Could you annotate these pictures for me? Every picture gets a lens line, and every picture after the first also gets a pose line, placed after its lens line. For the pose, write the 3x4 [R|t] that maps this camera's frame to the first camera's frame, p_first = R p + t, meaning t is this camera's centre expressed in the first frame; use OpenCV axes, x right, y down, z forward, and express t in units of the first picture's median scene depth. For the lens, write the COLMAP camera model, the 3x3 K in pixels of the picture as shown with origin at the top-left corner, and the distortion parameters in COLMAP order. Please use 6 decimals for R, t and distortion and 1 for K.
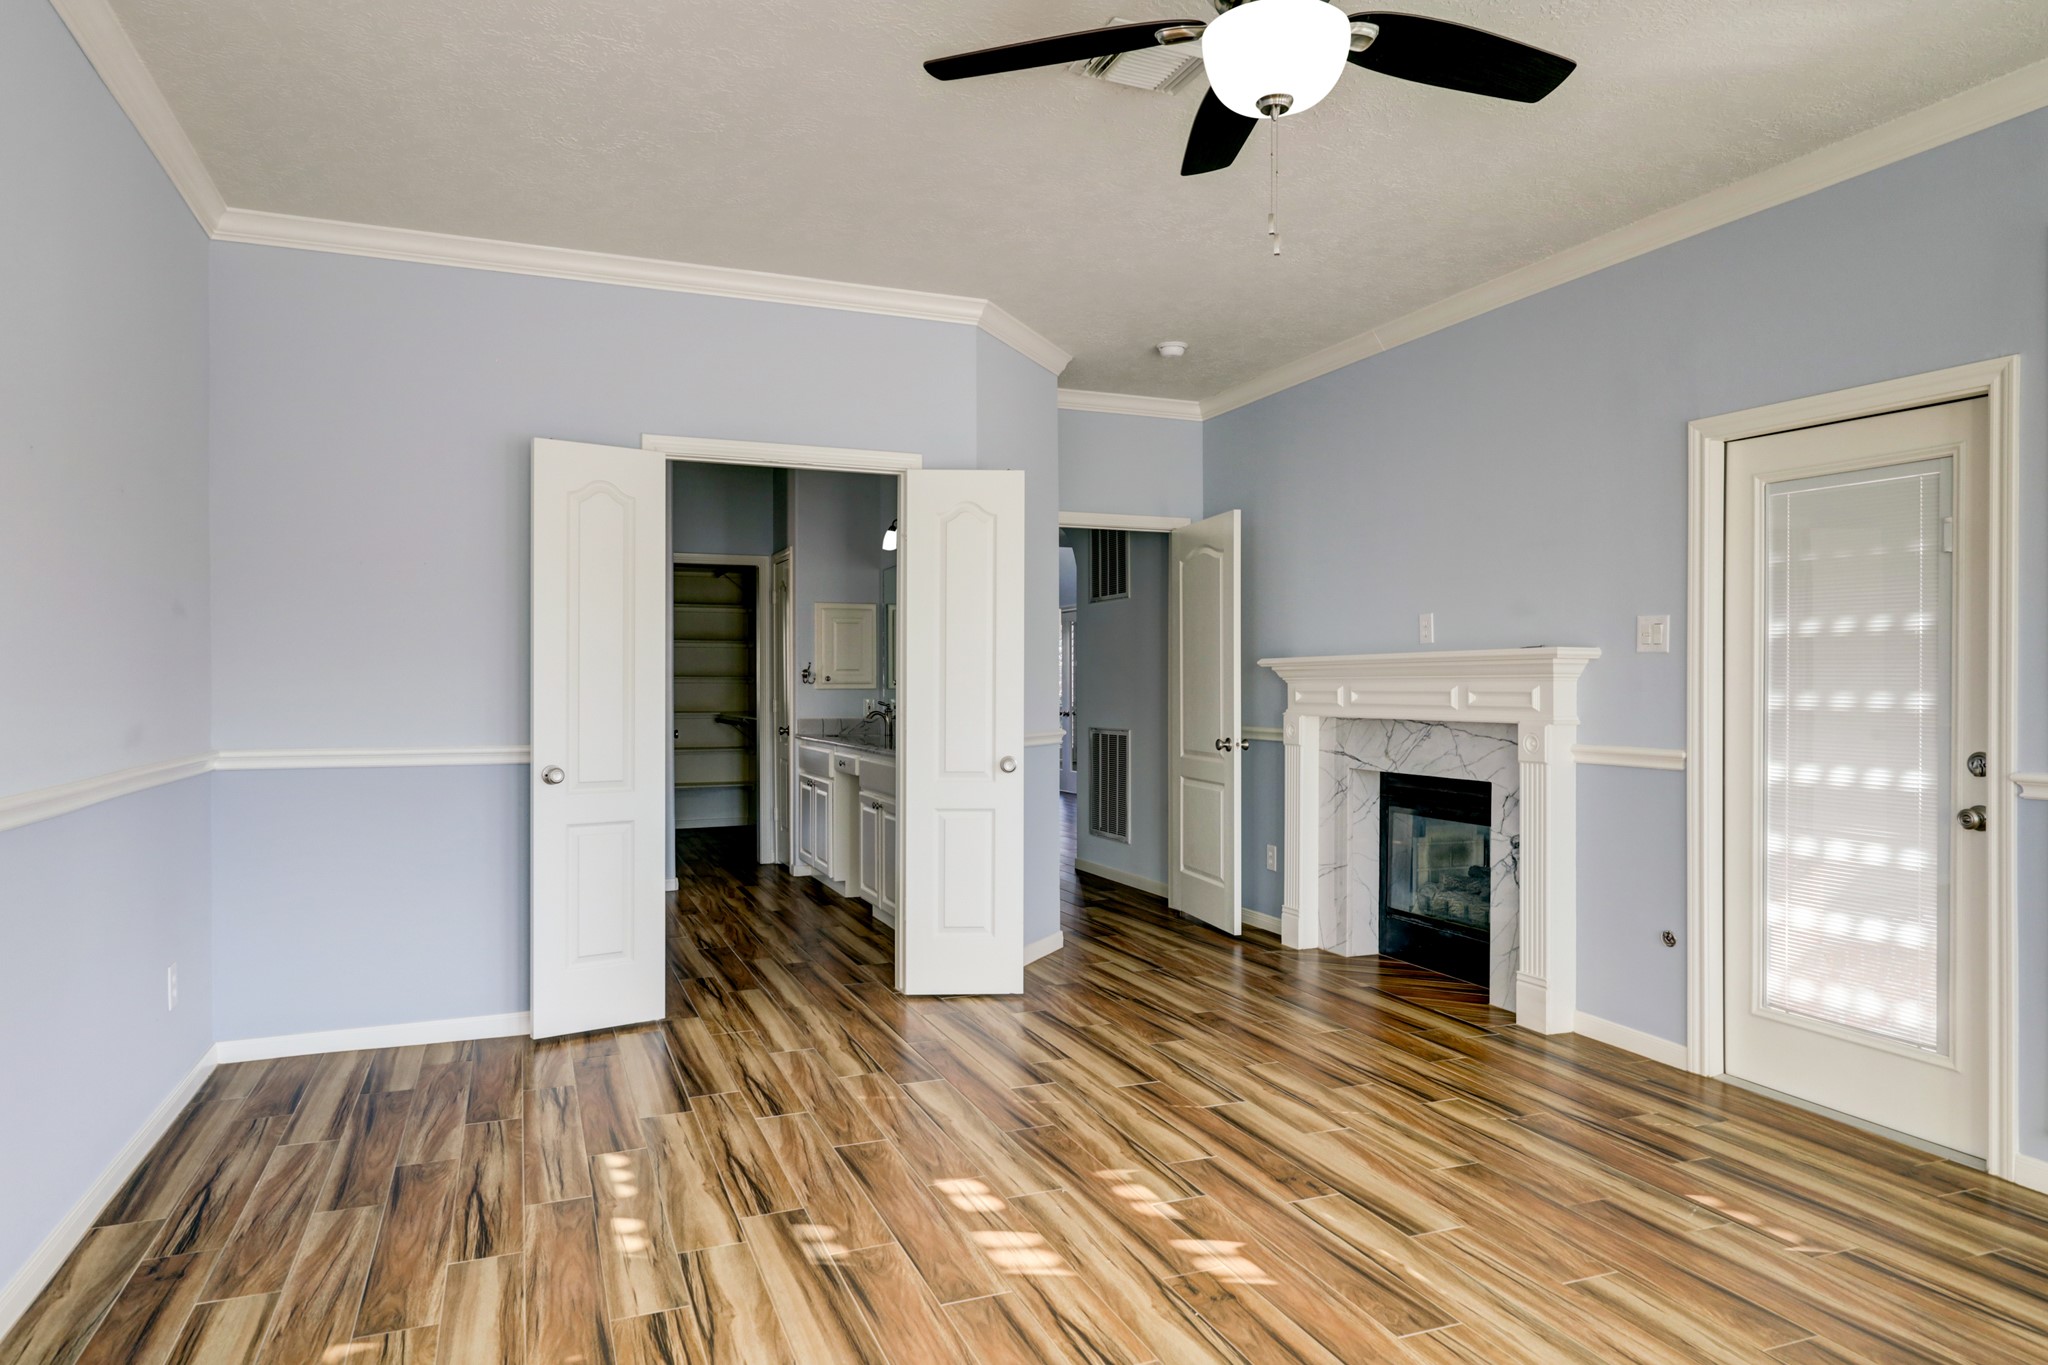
lens RADIAL K [[1308.3, 0, 1024.5], [0, 1308.3, 684.1], [0, 0, 1]] dist [0.001896, -0.000571]
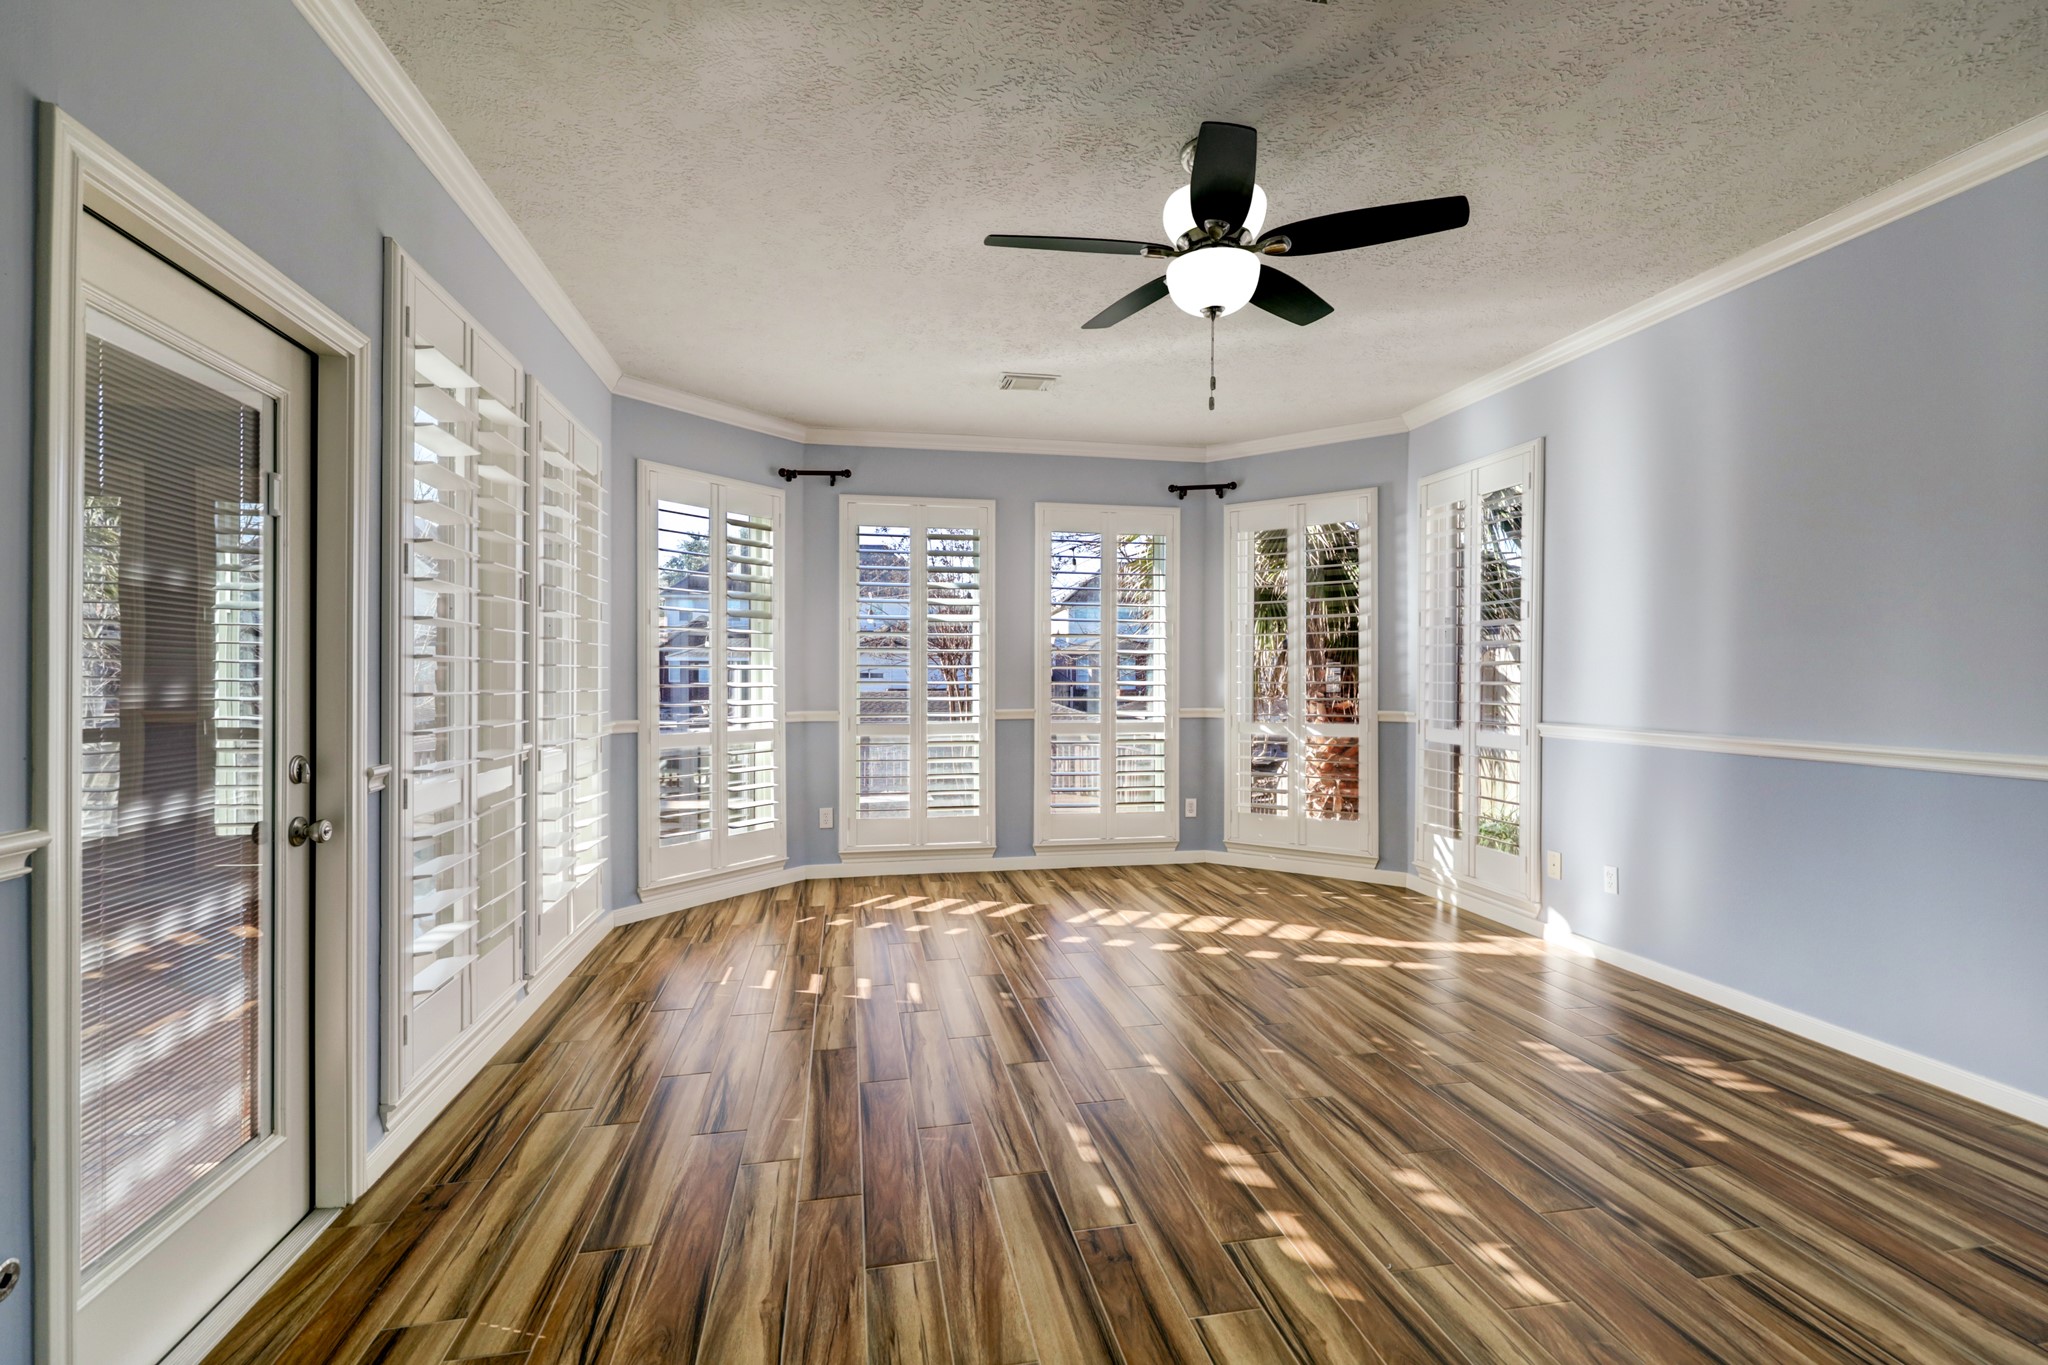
lens RADIAL K [[990.6, 0, 1024.1], [0, 990.6, 674.6], [0, 0, 1]] dist [-0.000457, 0.000335]
pose [[-0.982981, -0.000237, 0.183705, 0.148518], [0.000677, 0.999988, 0.004916, -0.004550], [-0.183703, 0.004957, -0.982969, 1.703786]]
